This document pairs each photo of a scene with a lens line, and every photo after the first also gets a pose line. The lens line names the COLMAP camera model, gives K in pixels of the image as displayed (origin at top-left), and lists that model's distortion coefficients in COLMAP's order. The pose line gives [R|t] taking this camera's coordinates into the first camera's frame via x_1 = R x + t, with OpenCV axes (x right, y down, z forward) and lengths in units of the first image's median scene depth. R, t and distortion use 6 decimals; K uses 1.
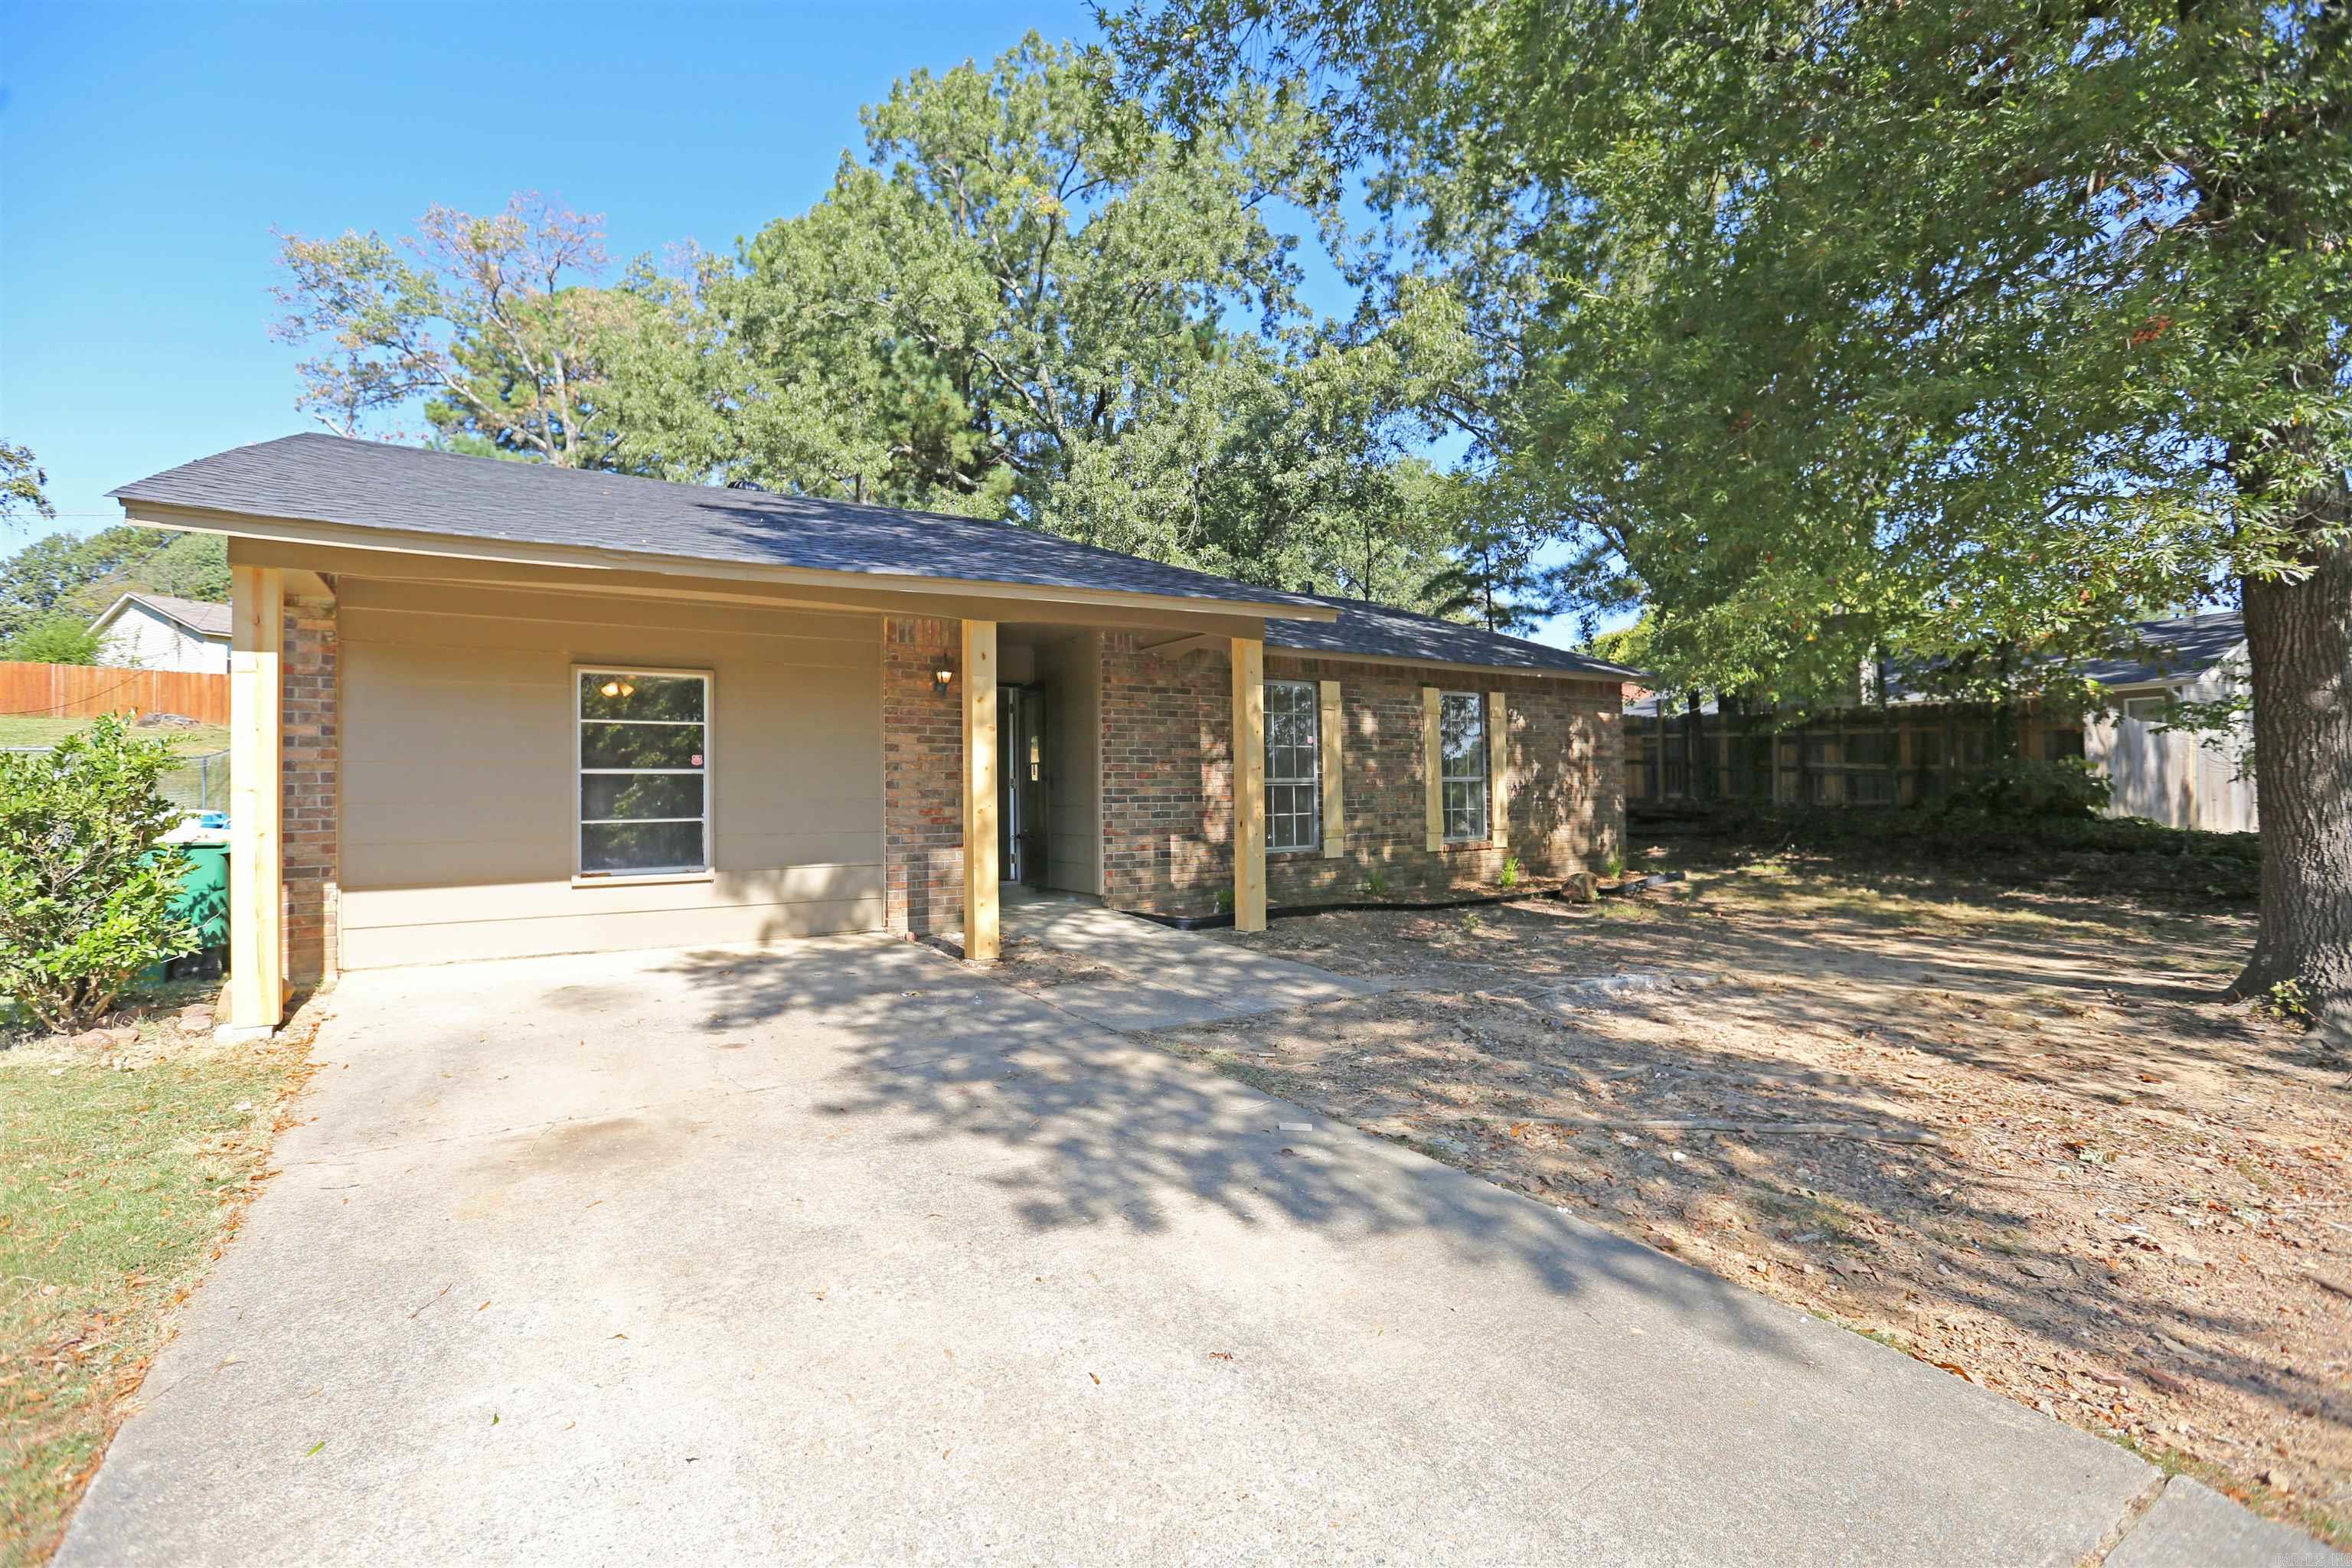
lens RADIAL K [[1070.7, 0, 1173.2], [0, 1070.7, 770.2], [0, 0, 1]] dist [-0.054092, 0.018333]
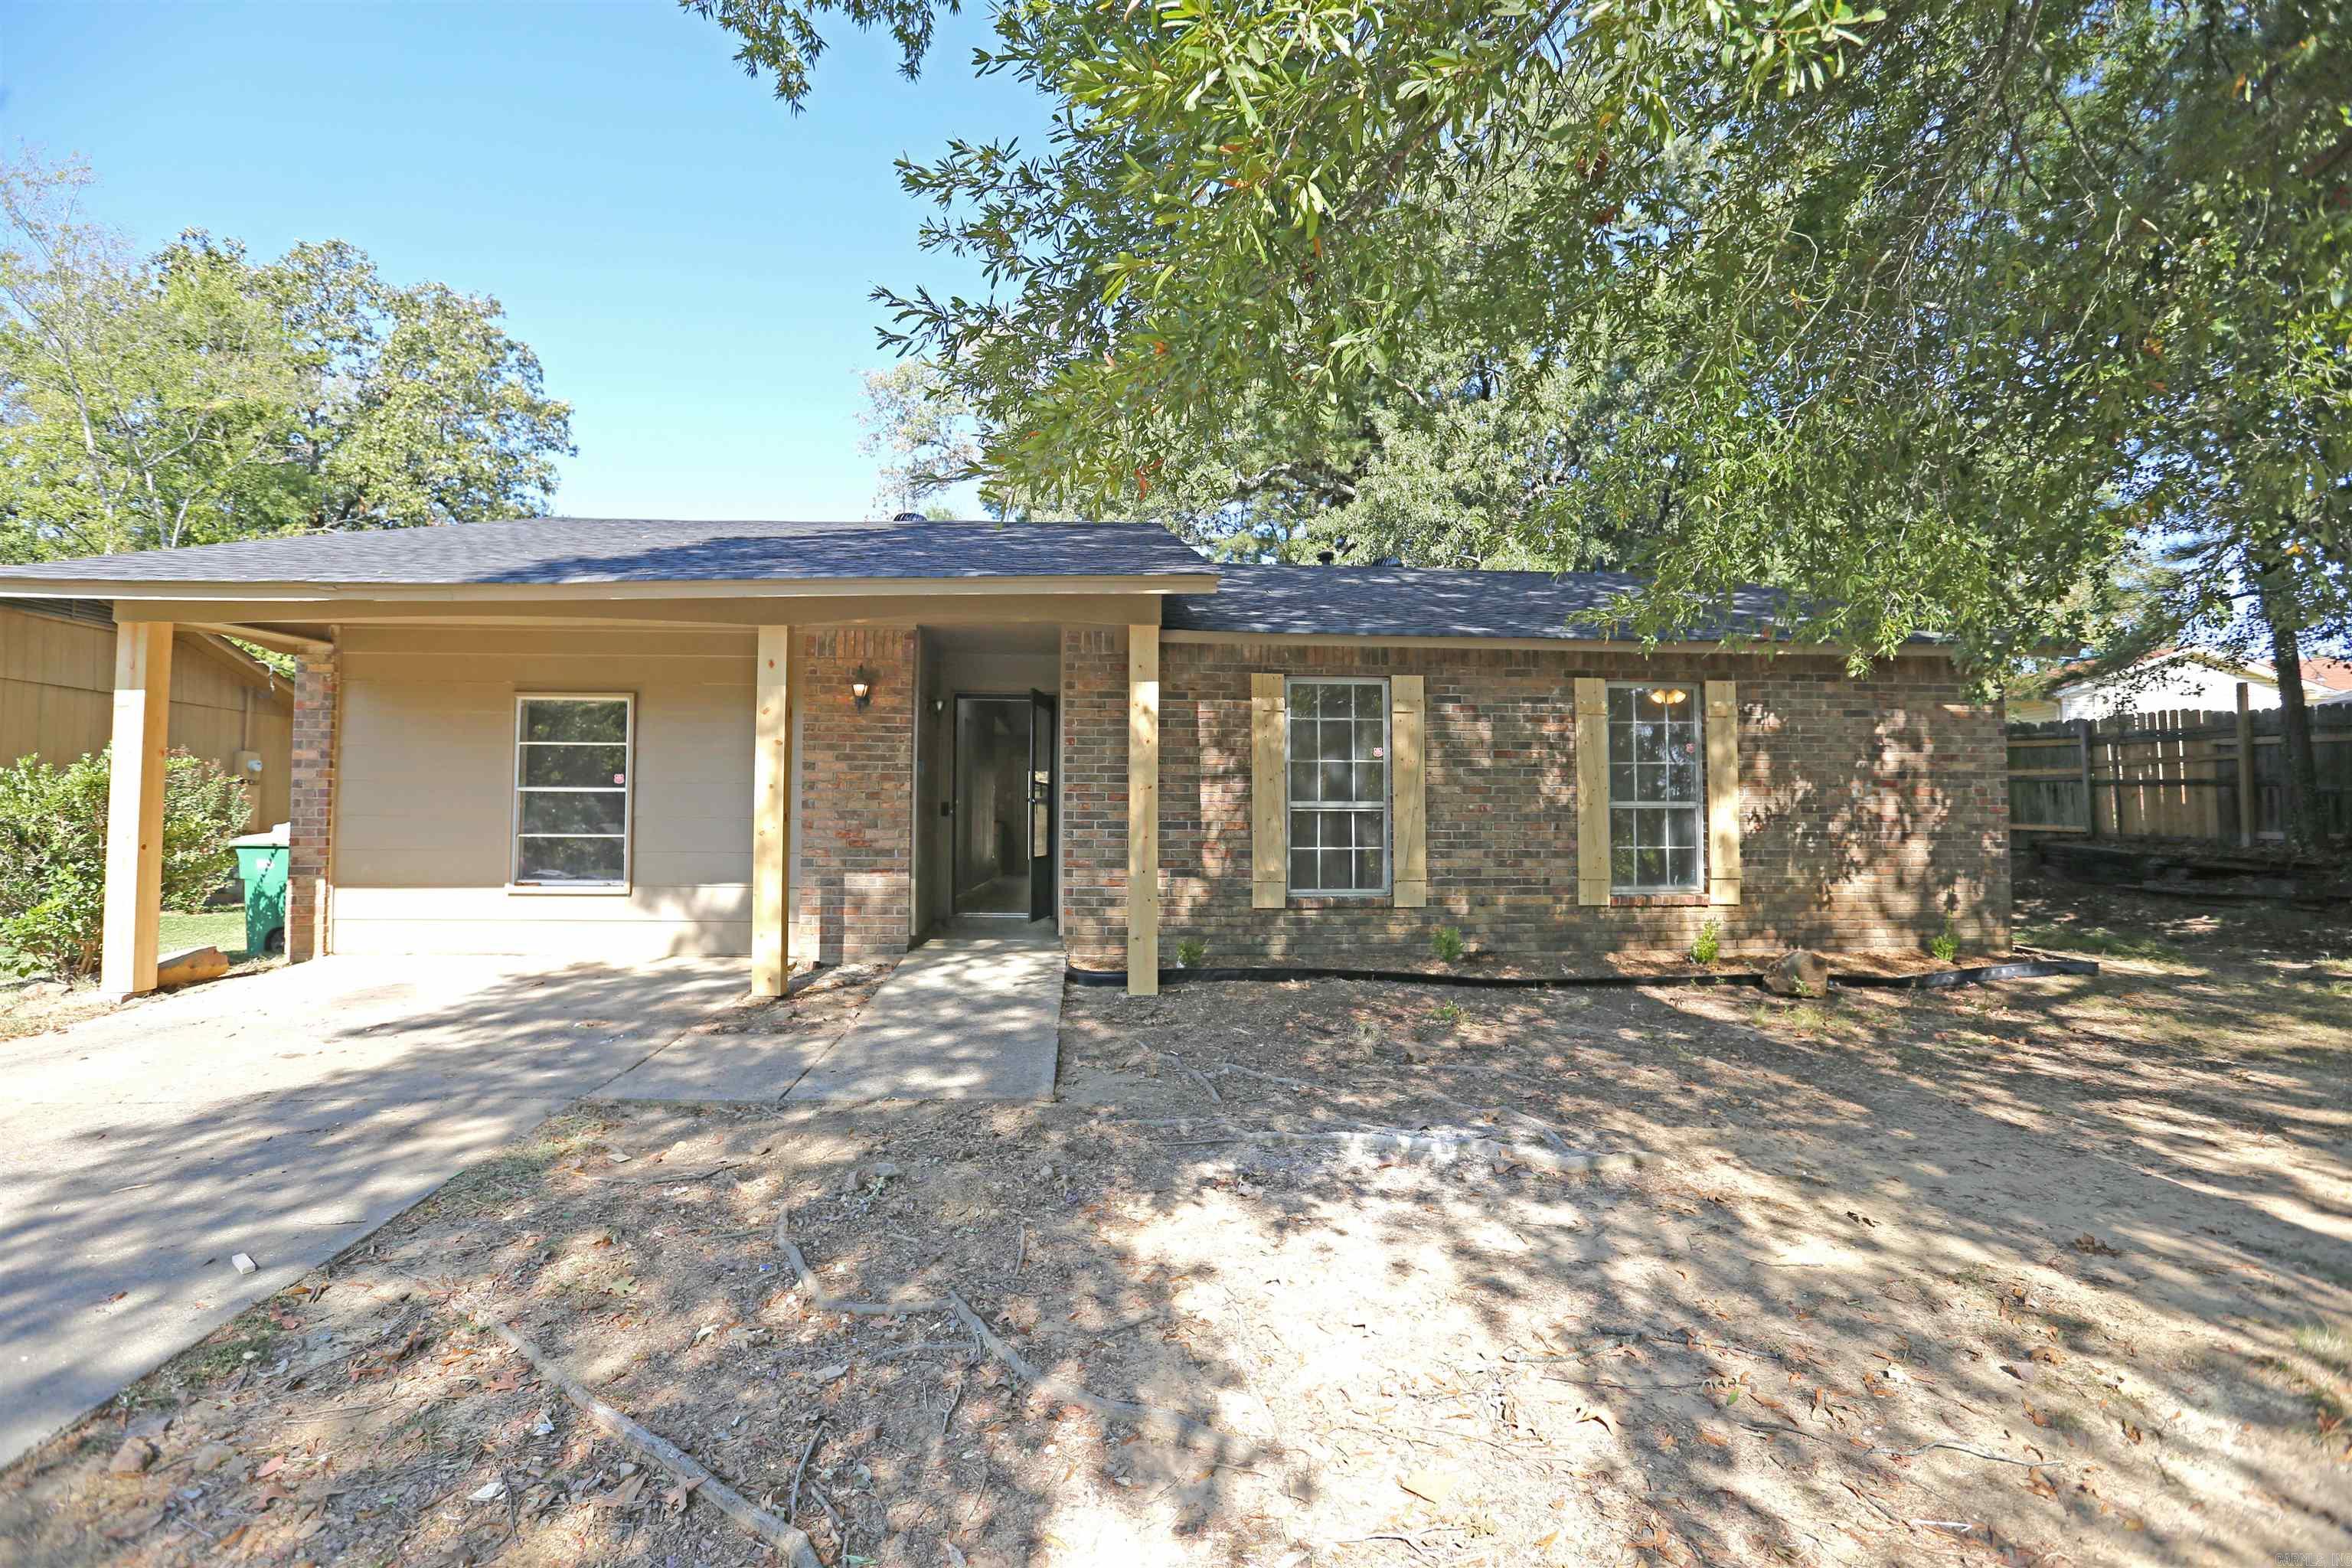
lens RADIAL K [[1070.7, 0, 1173.2], [0, 1070.7, 770.2], [0, 0, 1]] dist [-0.054092, 0.018333]
pose [[0.868202, -0.009410, -0.496121, 0.413173], [-0.002681, 0.999717, -0.023654, 0.003969], [0.496203, 0.021867, 0.867931, 0.276168]]
